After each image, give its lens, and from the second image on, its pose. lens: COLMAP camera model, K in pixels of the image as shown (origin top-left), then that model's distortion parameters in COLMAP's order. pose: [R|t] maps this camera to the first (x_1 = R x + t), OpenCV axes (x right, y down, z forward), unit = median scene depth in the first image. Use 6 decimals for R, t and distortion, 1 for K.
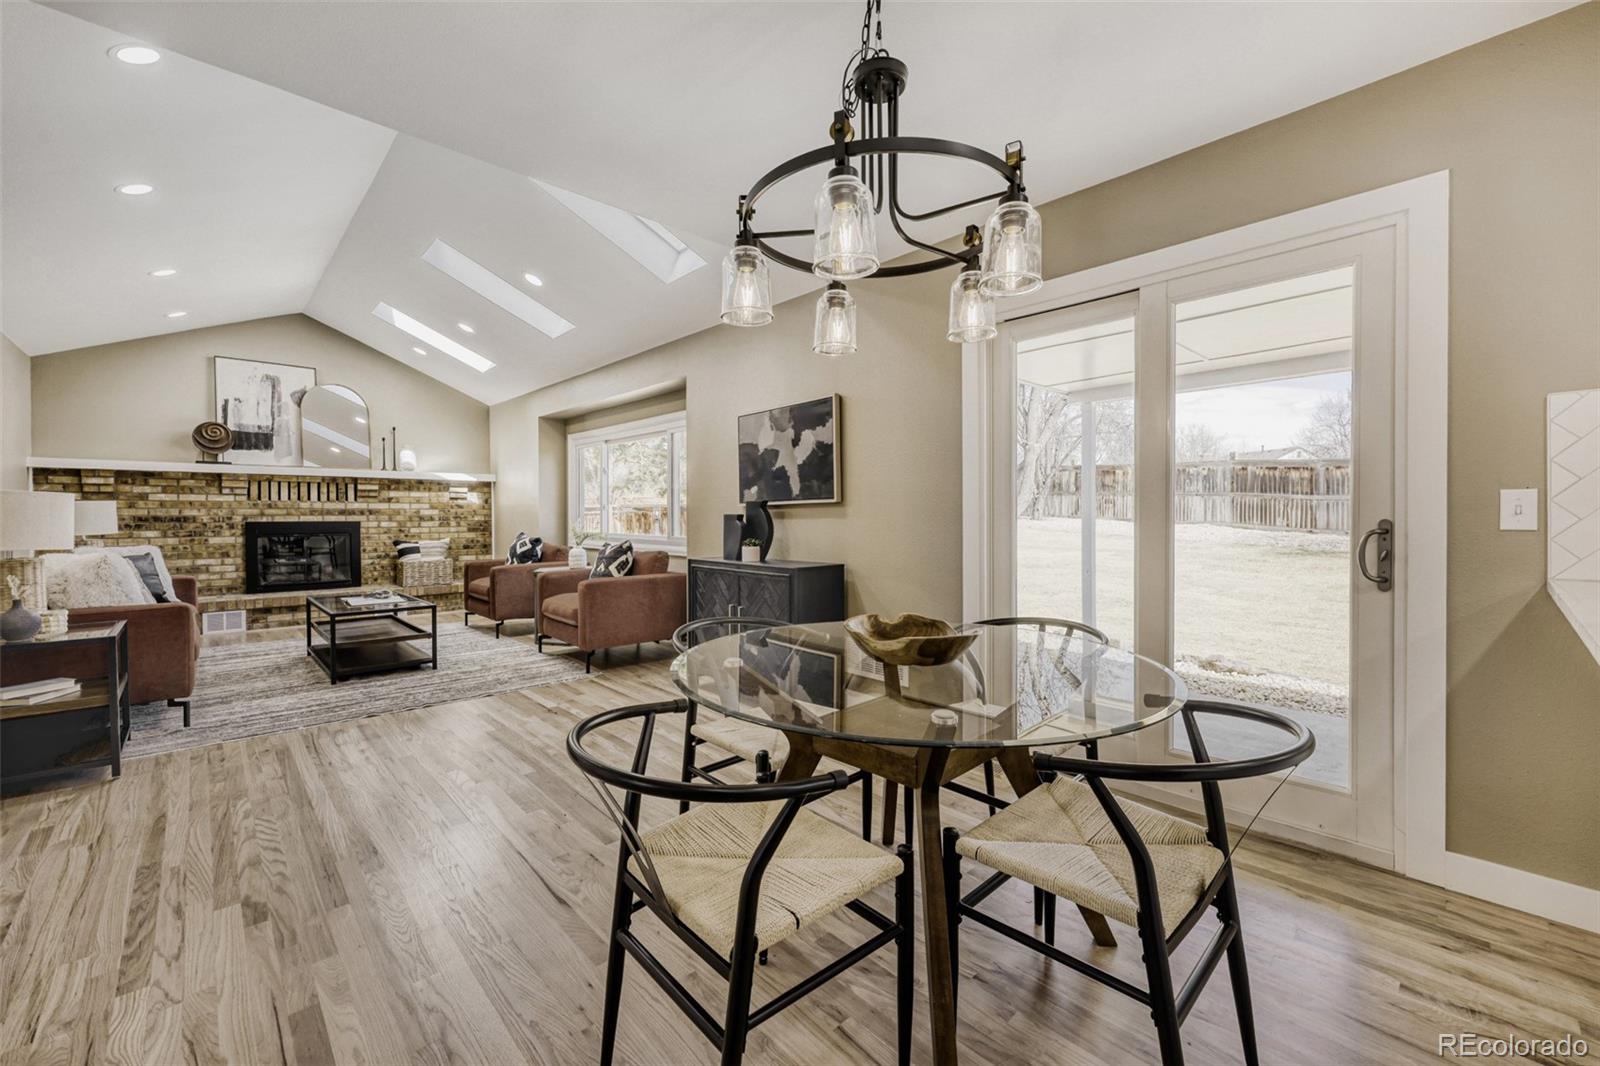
lens RADIAL K [[648.1, 0, 786.8], [0, 648.1, 525.7], [0, 0, 1]] dist [0.000699, 0.000178]
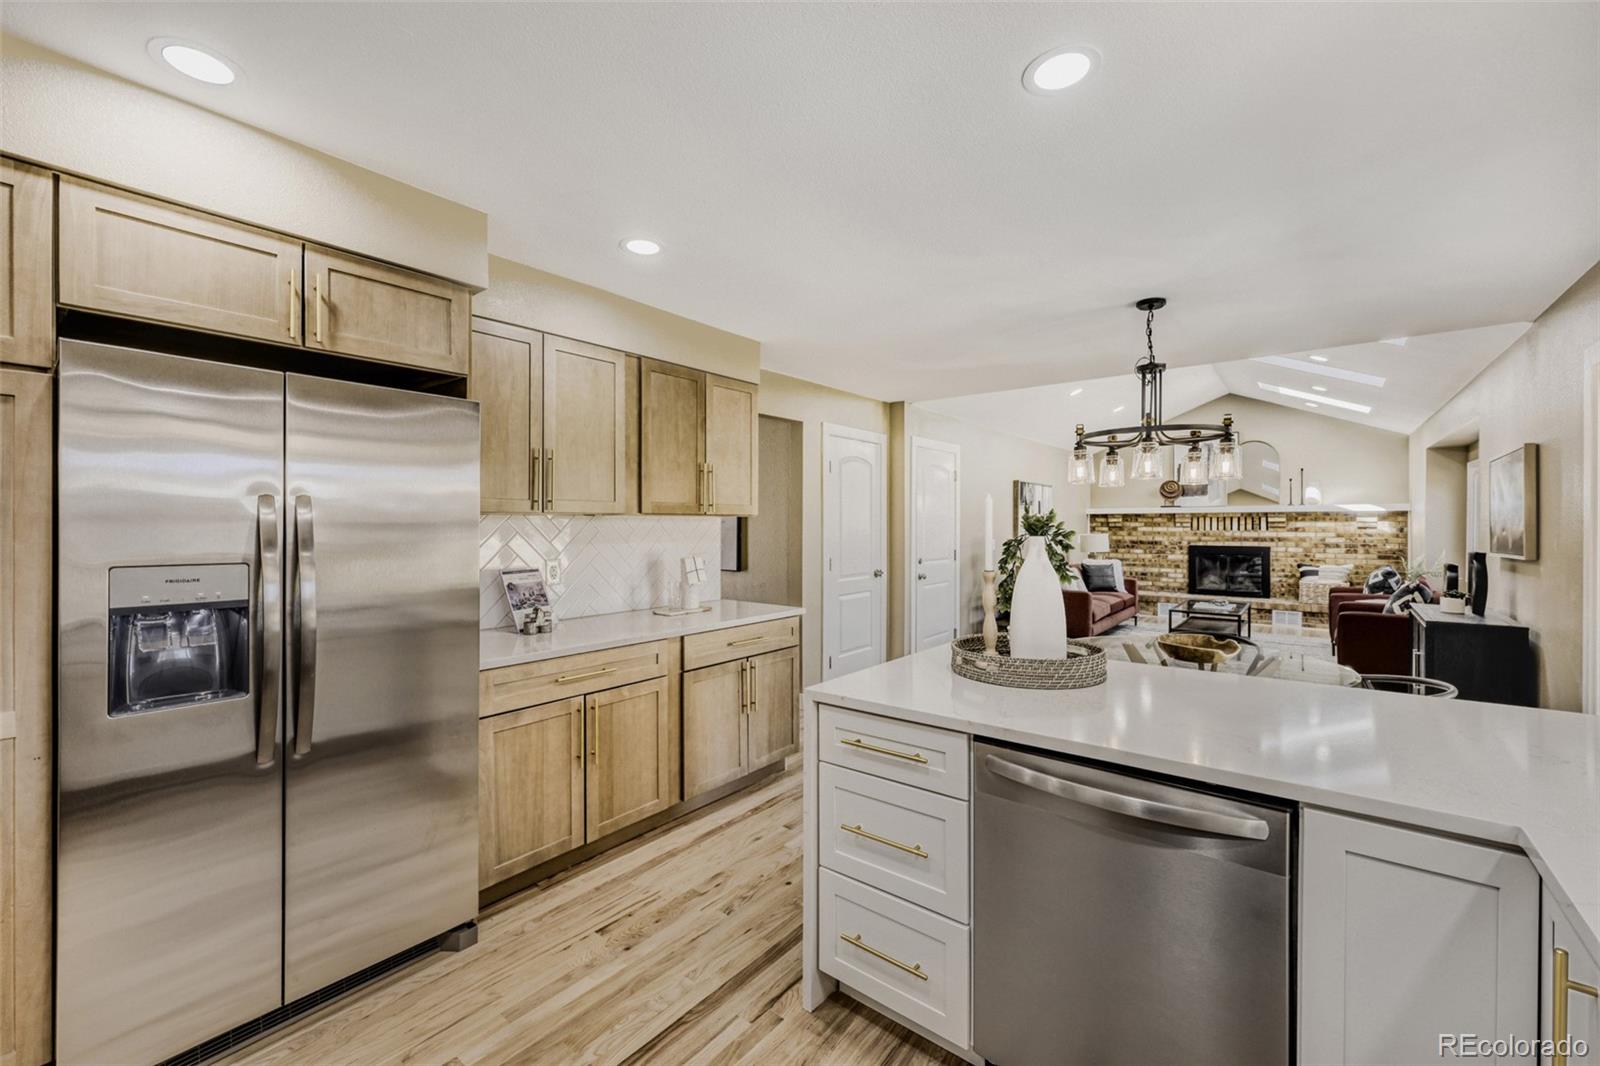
lens RADIAL K [[648.1, 0, 794.4], [0, 648.1, 529.2], [0, 0, 1]] dist [0.000699, 0.000178]
pose [[0.139519, 0.011902, -0.990148, 0.538426], [-0.013935, 0.999852, 0.010055, -0.047606], [0.990121, 0.012395, 0.139664, -0.106844]]
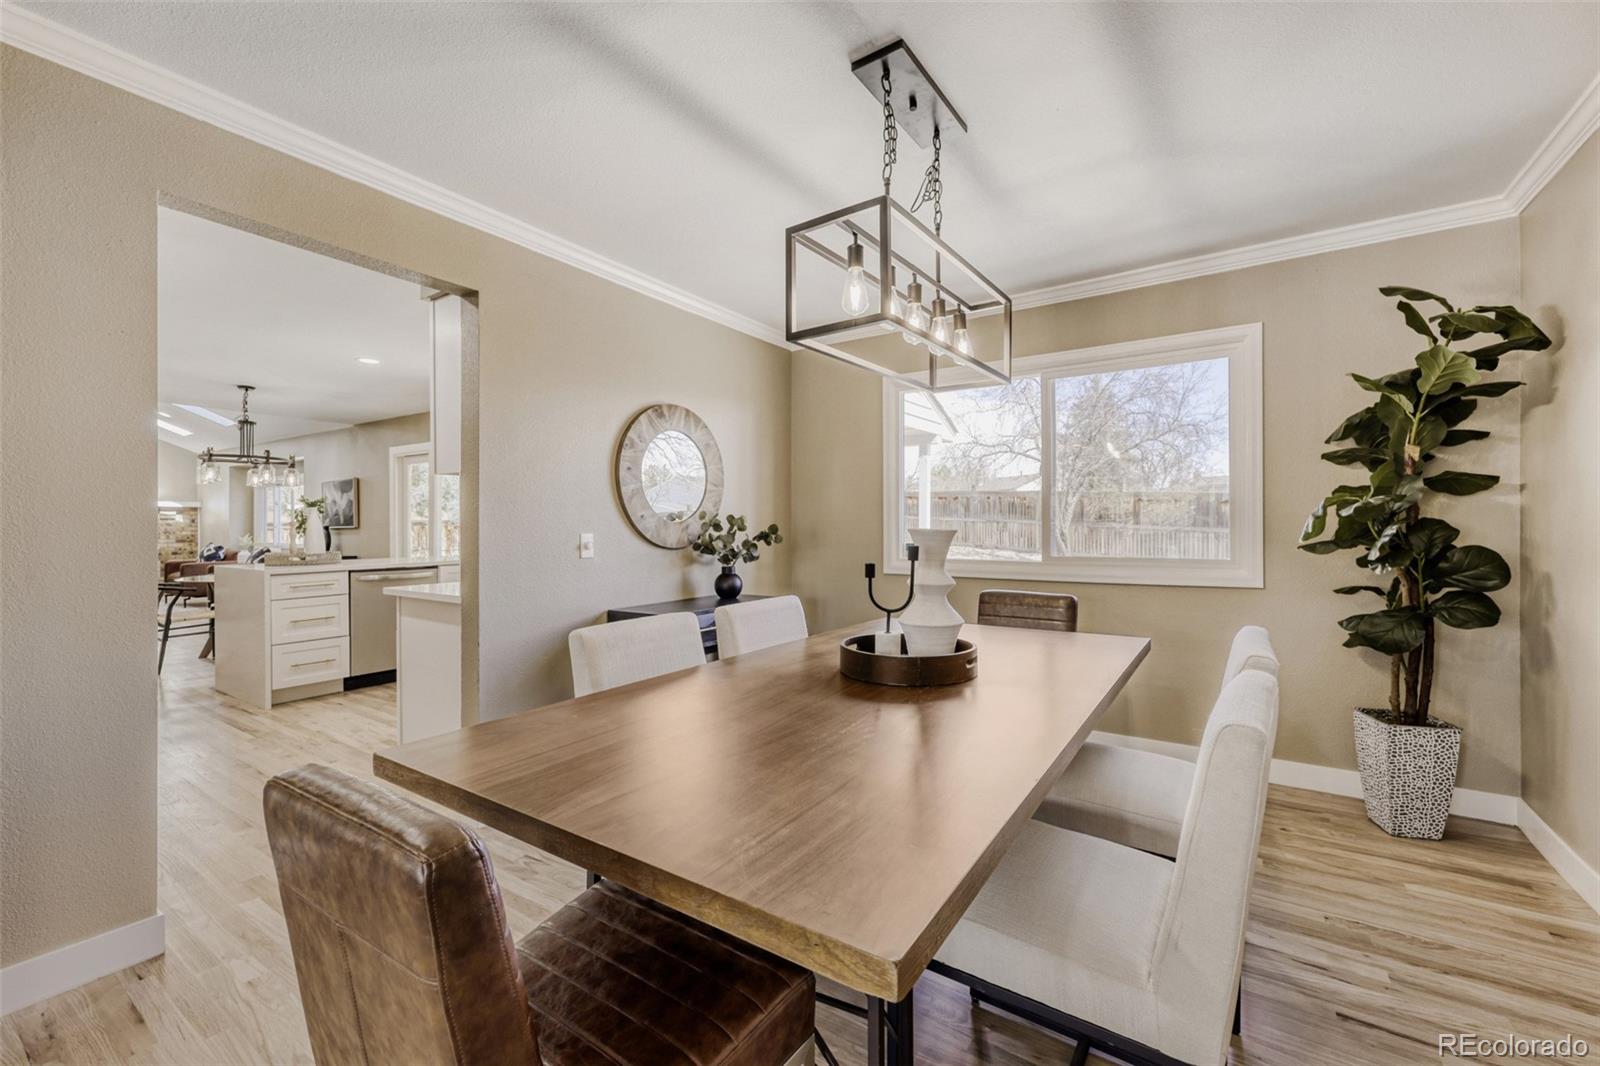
lens RADIAL K [[648.1, 0, 809.2], [0, 648.1, 528.0], [0, 0, 1]] dist [0.000699, 0.000178]
pose [[0.967341, 0.003378, 0.253455, 0.633940], [0.000301, 0.999895, -0.014476, -0.001981], [-0.253477, 0.014080, 0.967239, -0.940957]]
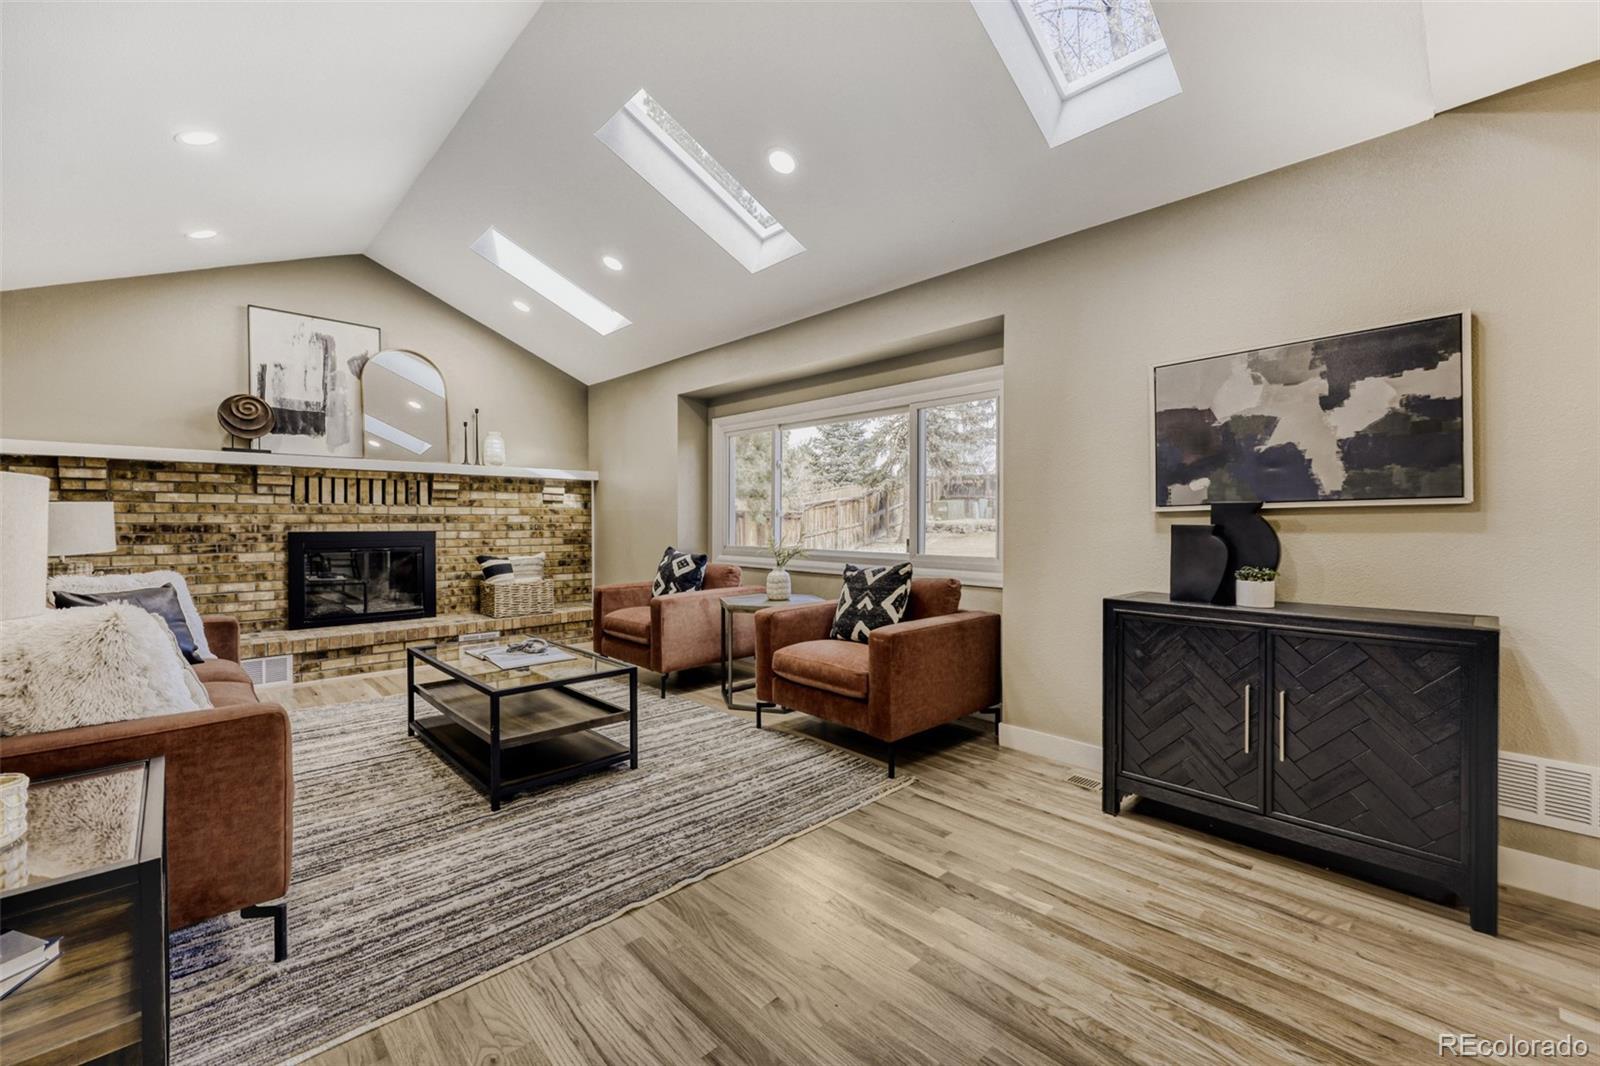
lens RADIAL K [[648.1, 0, 802.6], [0, 648.1, 529.0], [0, 0, 1]] dist [0.000699, 0.000178]
pose [[0.999591, 0.001217, 0.028566, -0.291150], [-0.001068, 0.999986, -0.005216, -0.006560], [-0.028572, 0.005184, 0.999578, 0.265379]]
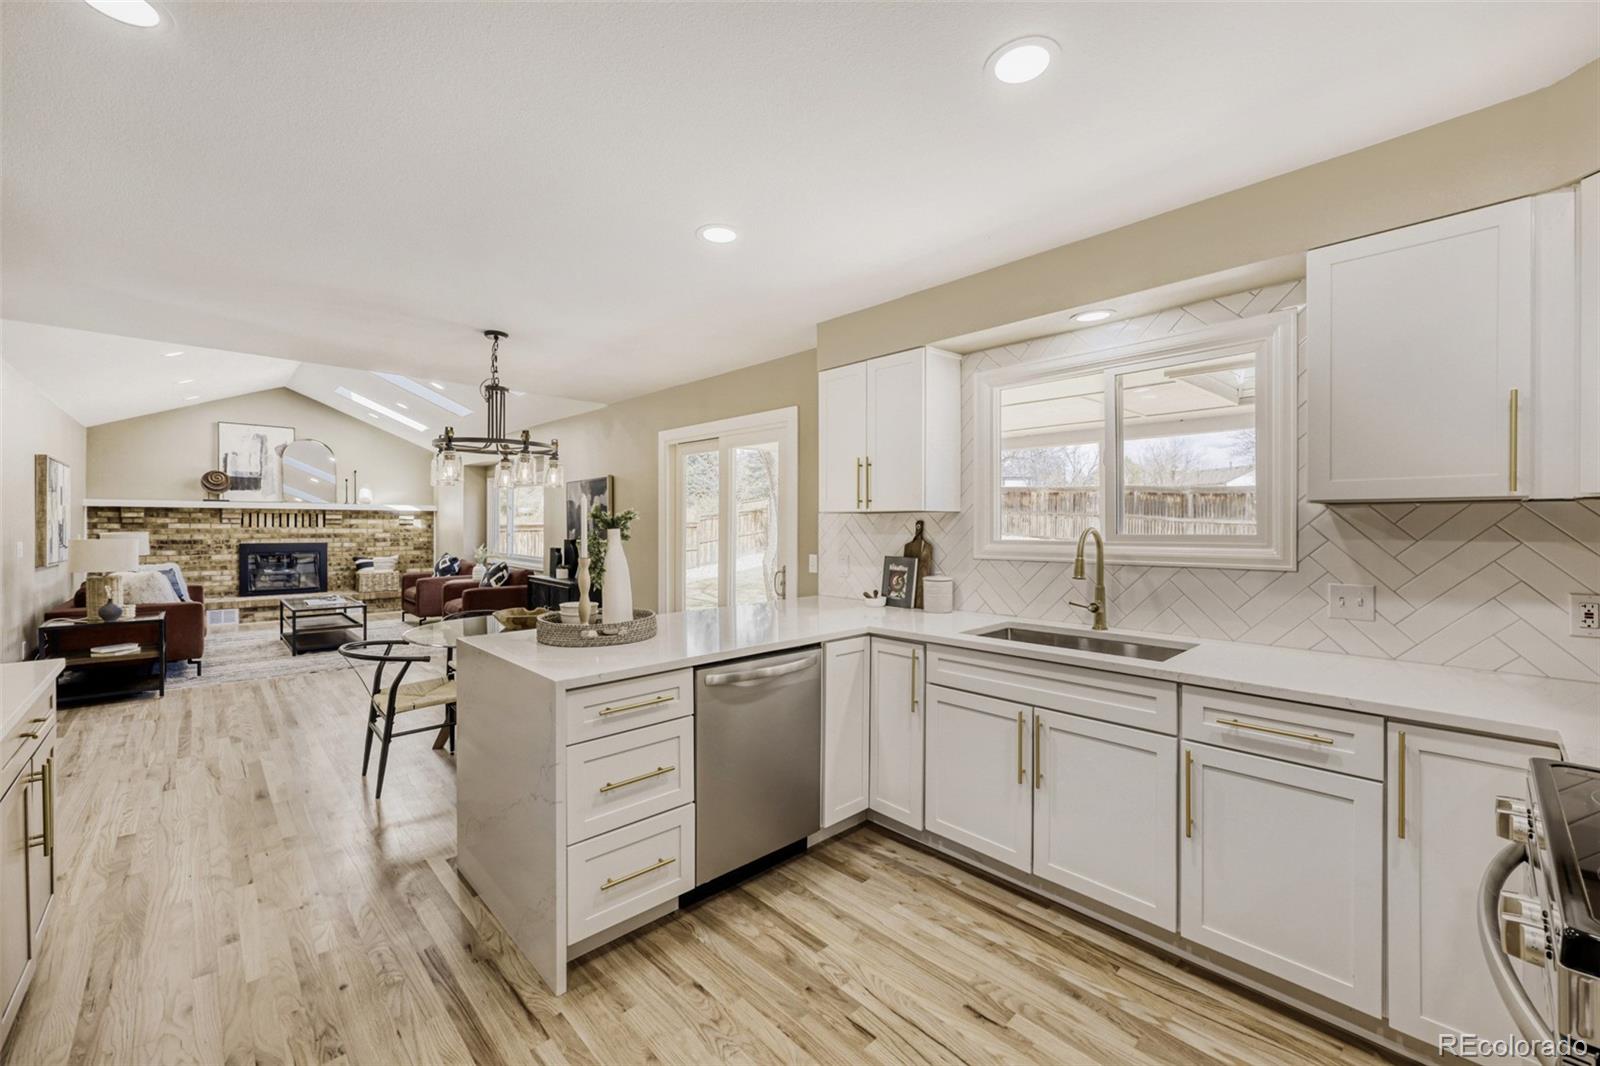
lens RADIAL K [[648.1, 0, 797.9], [0, 648.1, 528.2], [0, 0, 1]] dist [0.000699, 0.000178]
pose [[0.999899, 0.008976, 0.011058, 0.334513], [-0.008889, 0.999929, -0.007888, -0.040164], [-0.011128, 0.007789, 0.999908, -0.388479]]
